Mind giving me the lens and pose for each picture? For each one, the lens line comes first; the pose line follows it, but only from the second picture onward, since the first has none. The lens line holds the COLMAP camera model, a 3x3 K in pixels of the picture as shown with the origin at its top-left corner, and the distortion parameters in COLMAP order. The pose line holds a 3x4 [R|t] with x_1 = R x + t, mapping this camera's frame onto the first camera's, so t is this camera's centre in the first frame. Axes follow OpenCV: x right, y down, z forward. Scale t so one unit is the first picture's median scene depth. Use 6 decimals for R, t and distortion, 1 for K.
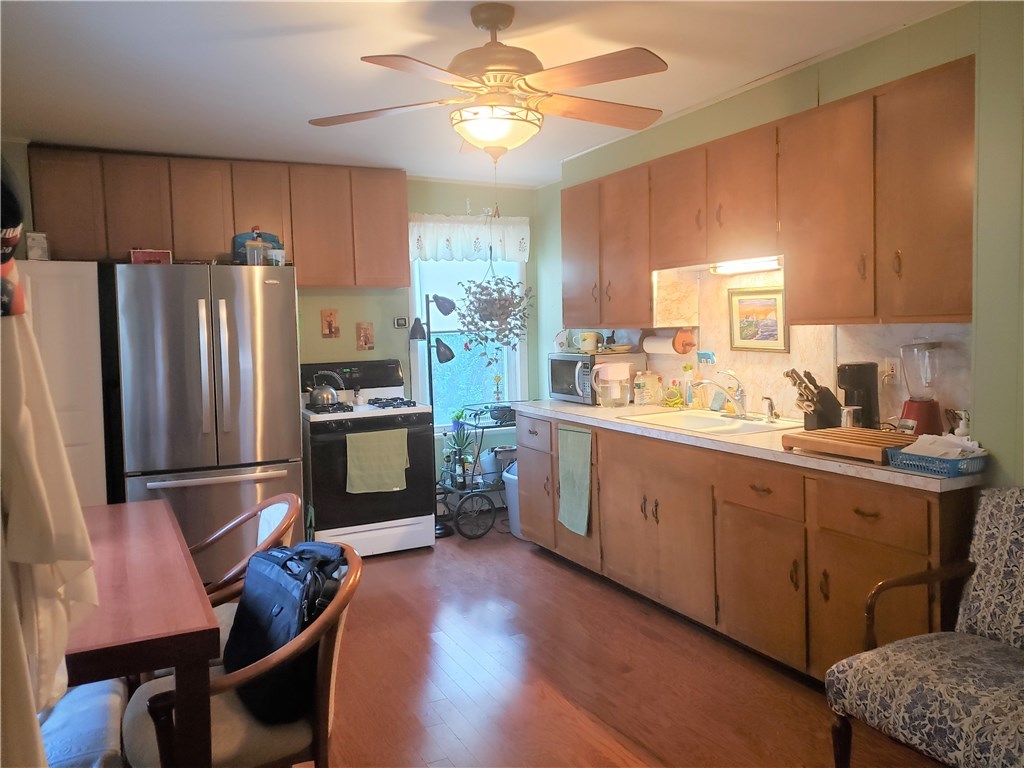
lens RADIAL K [[789.0, 0, 512.0], [0, 789.0, 384.0], [0, 0, 1]] dist [0.047748, 0.000858]
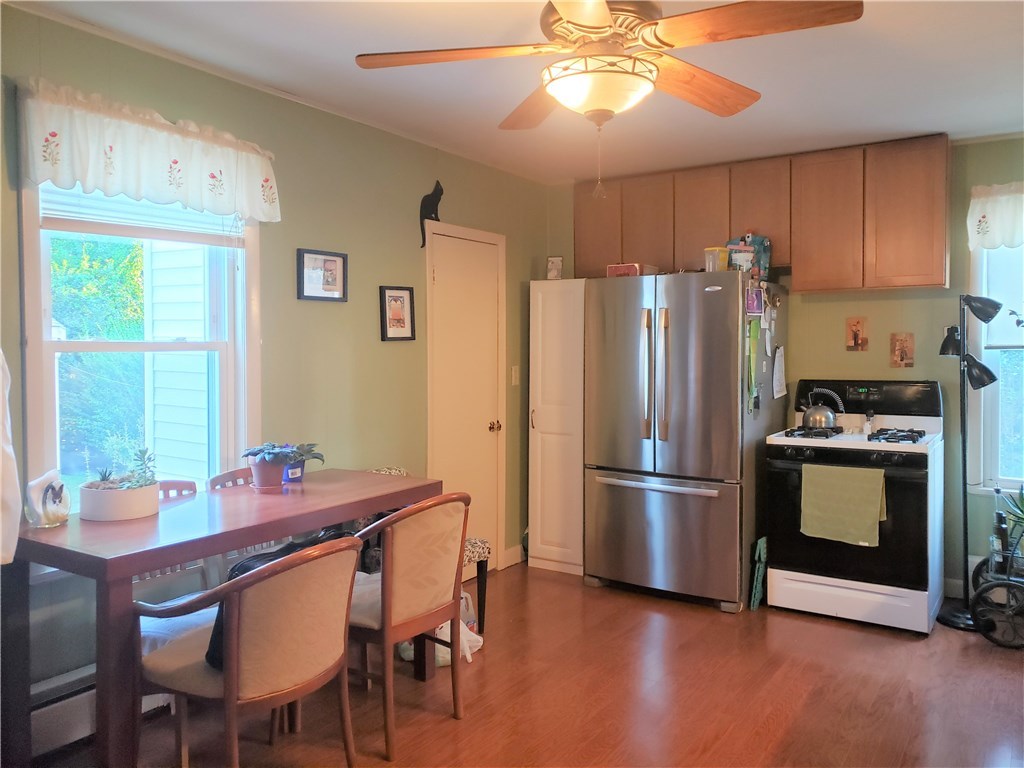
lens RADIAL K [[786.2, 0, 512.0], [0, 786.2, 384.0], [0, 0, 1]] dist [0.000350, 0.001672]
pose [[0.494773, 0.064862, -0.866598, 0.335912], [-0.075182, 0.996667, 0.031673, -0.023500], [0.865764, 0.049482, 0.498001, 0.286015]]
